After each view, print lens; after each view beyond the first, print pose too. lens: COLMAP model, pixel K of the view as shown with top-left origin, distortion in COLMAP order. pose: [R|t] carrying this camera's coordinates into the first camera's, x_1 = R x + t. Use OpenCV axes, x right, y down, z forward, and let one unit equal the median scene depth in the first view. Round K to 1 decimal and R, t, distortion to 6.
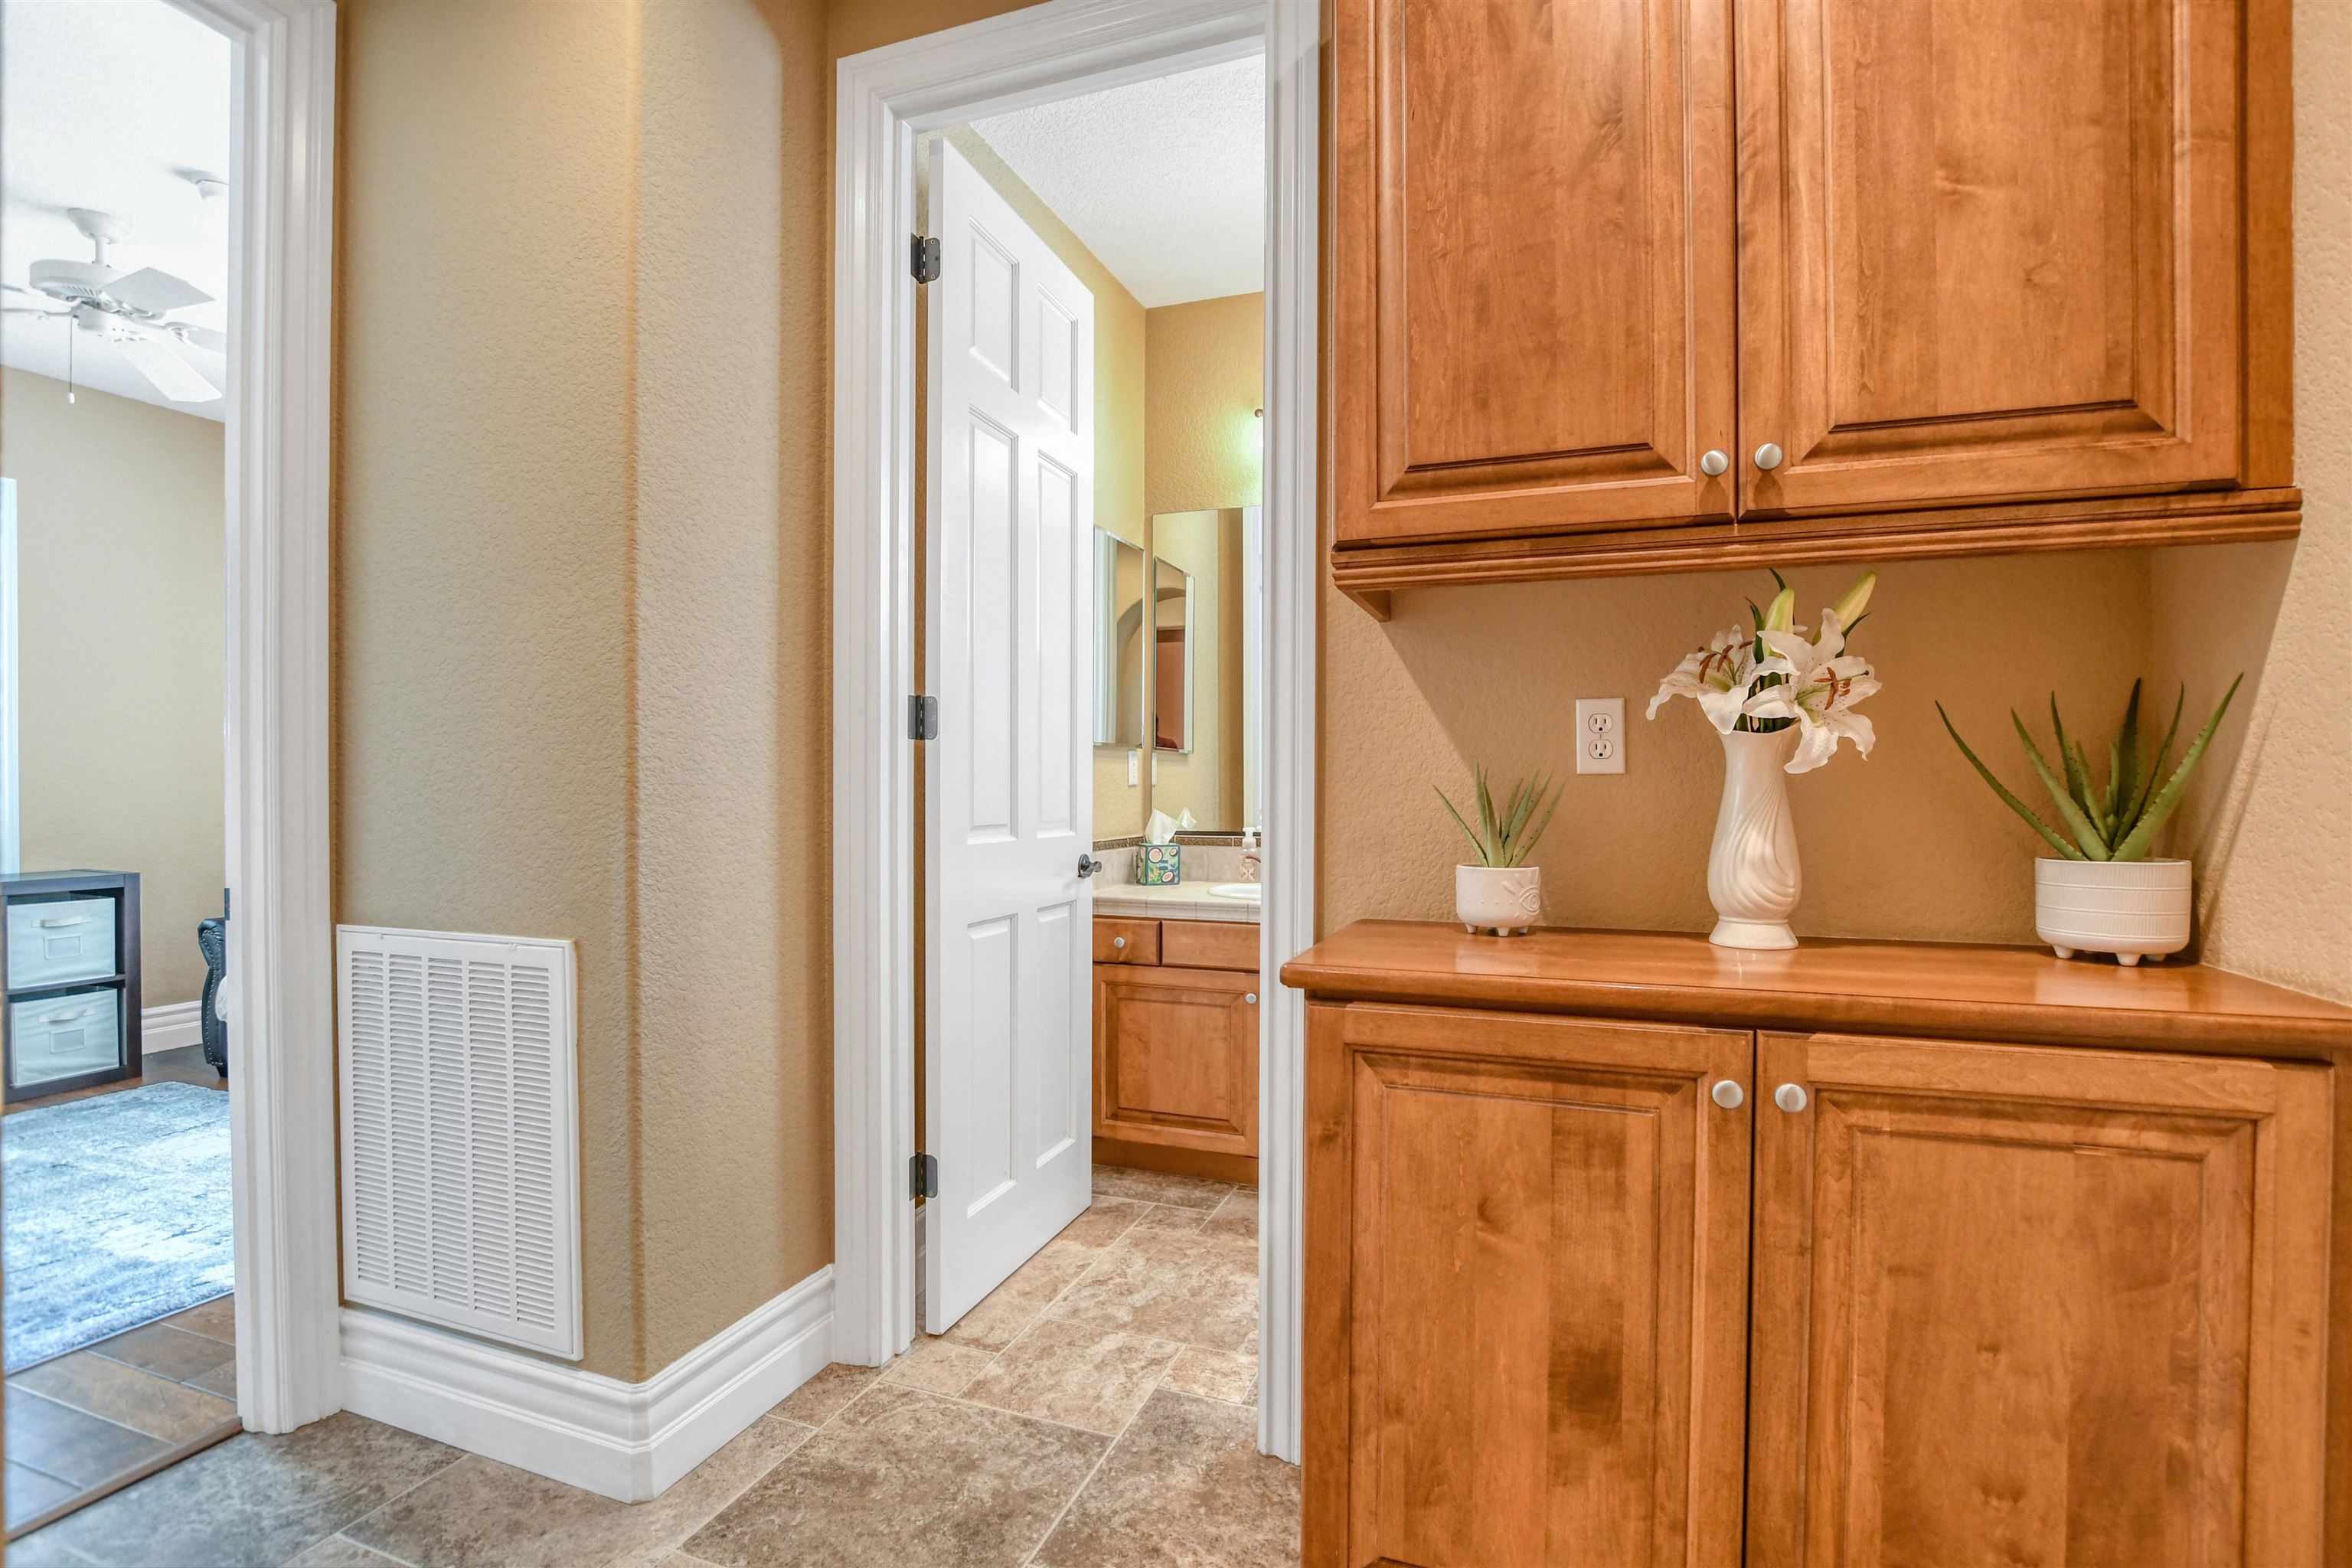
lens RADIAL K [[1094.1, 0, 1175.8], [0, 1094.1, 791.3], [0, 0, 1]] dist [-0.028657, 0.004343]
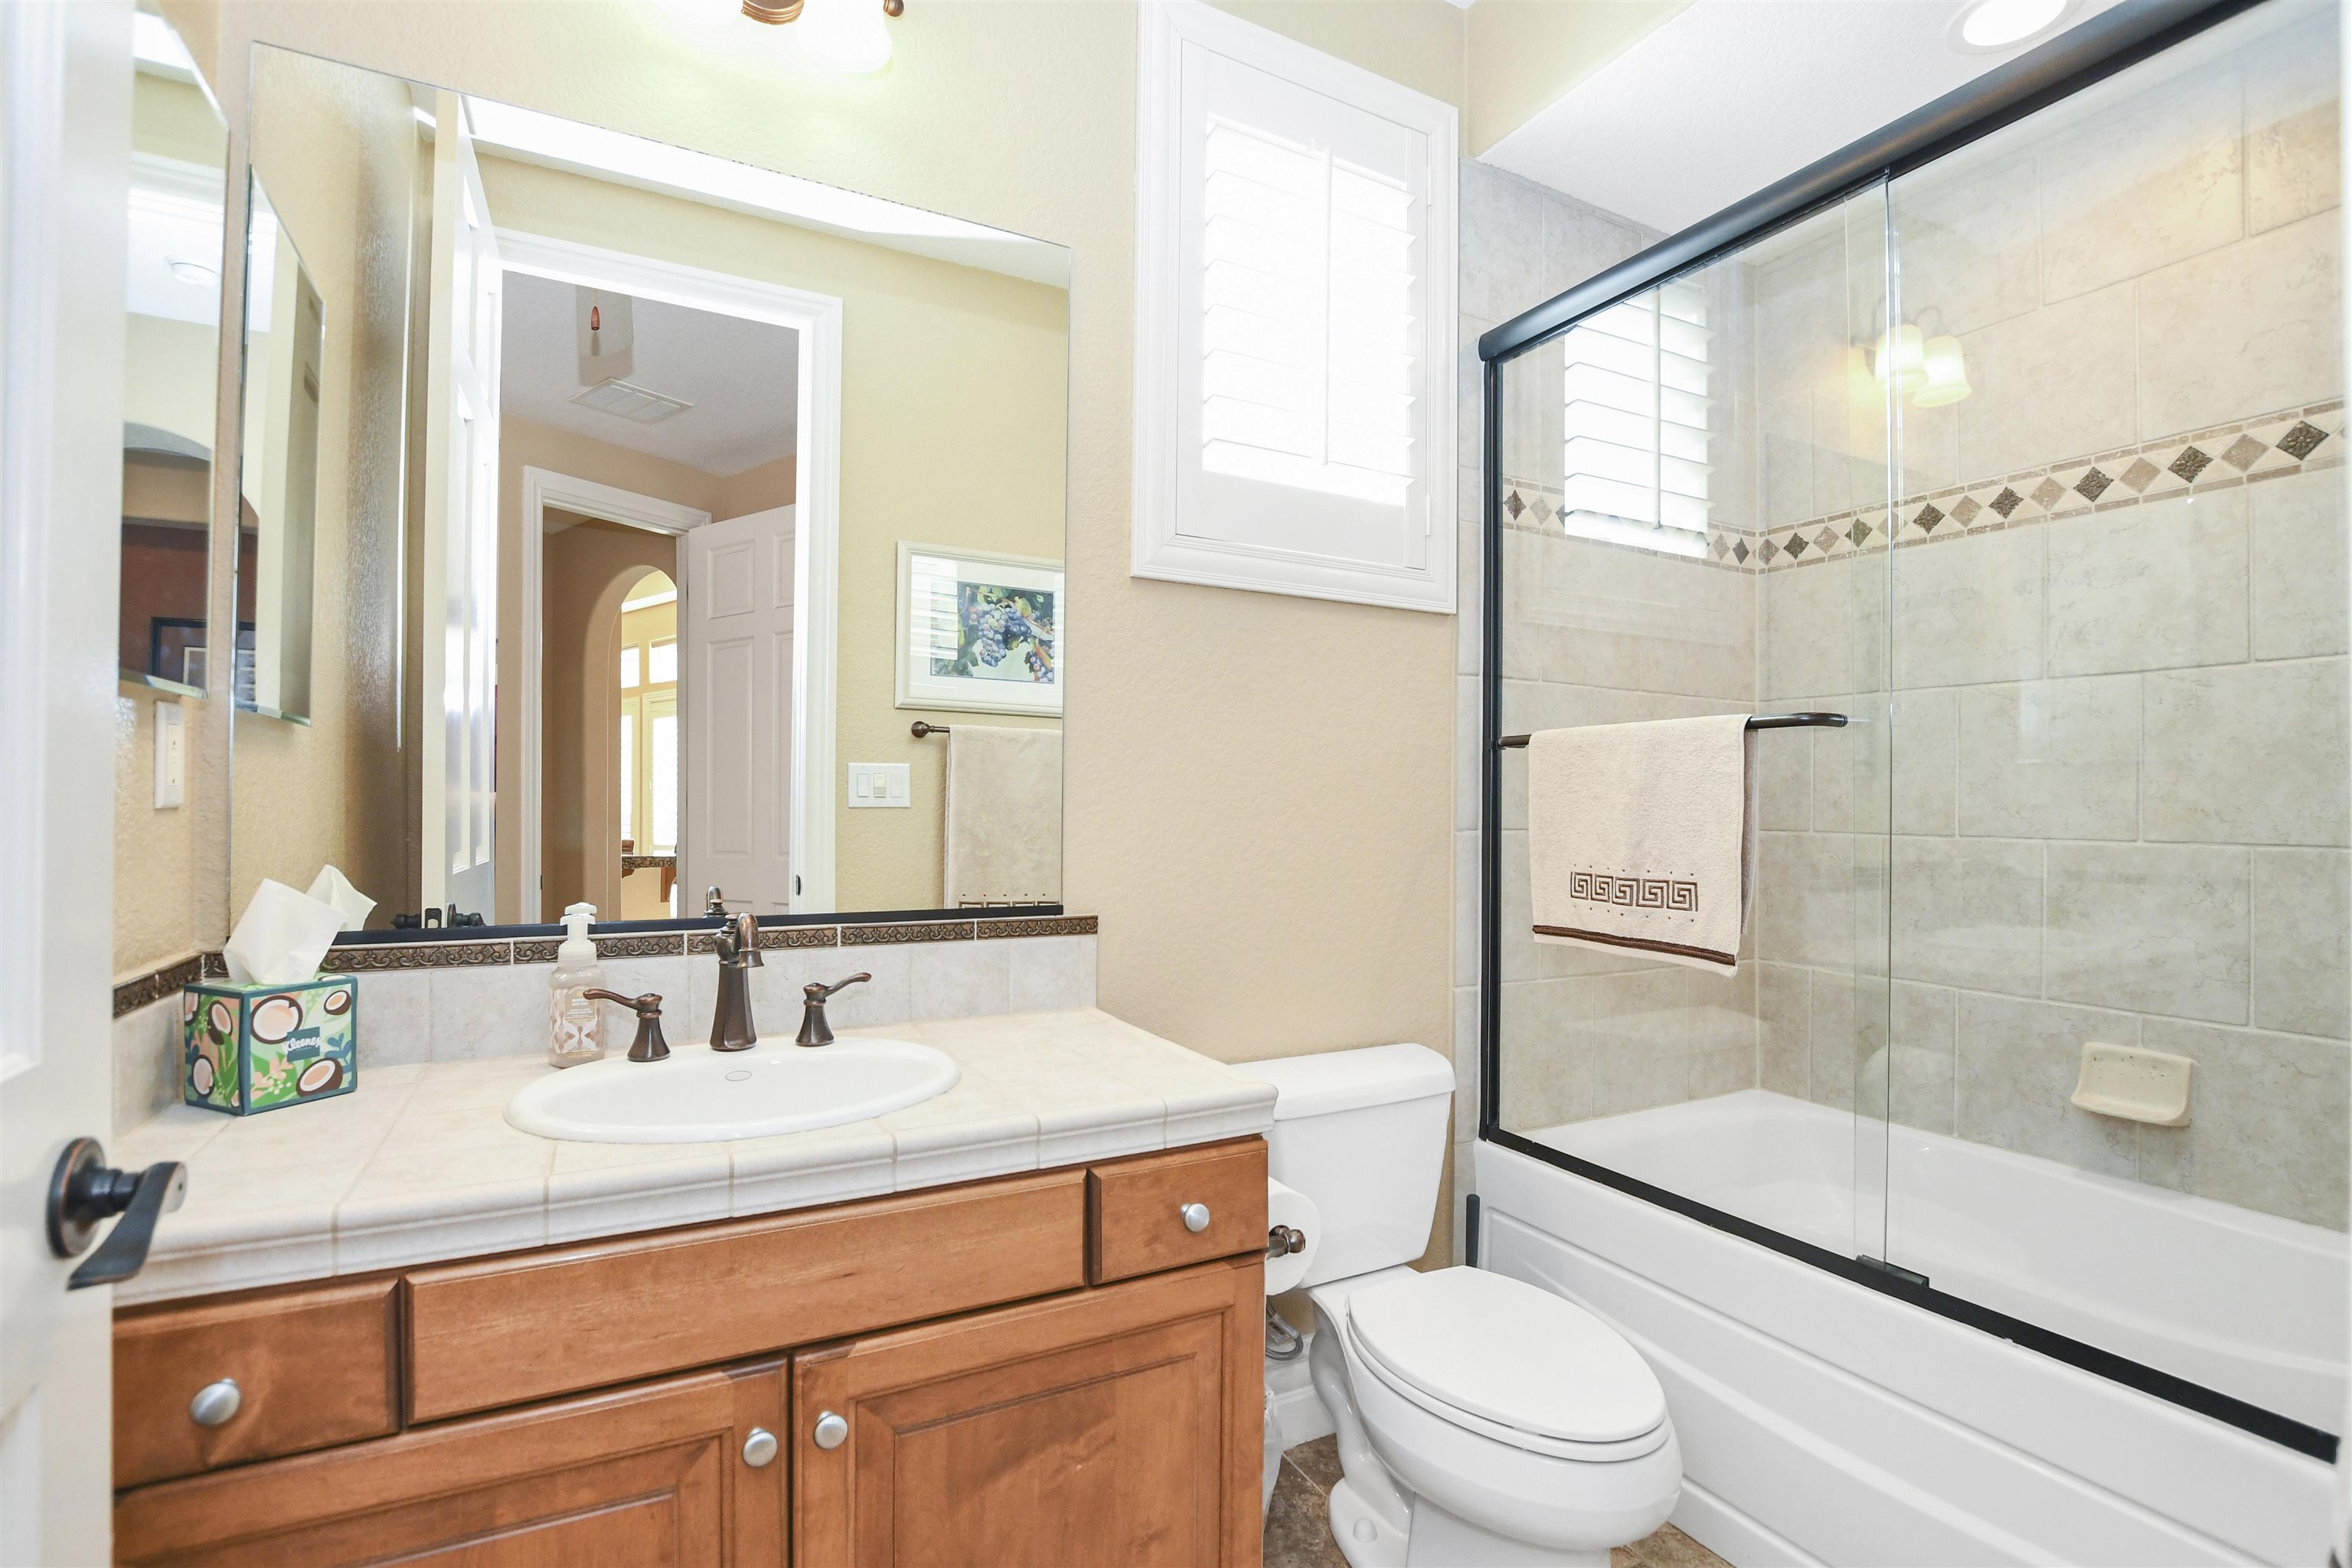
lens RADIAL K [[1094.1, 0, 1175.8], [0, 1094.1, 791.3], [0, 0, 1]] dist [-0.028657, 0.004343]
pose [[0.672521, 0.006510, 0.740050, -0.088183], [0.001760, 0.999944, -0.010395, -0.009026], [-0.740076, 0.008294, 0.672472, 0.652056]]
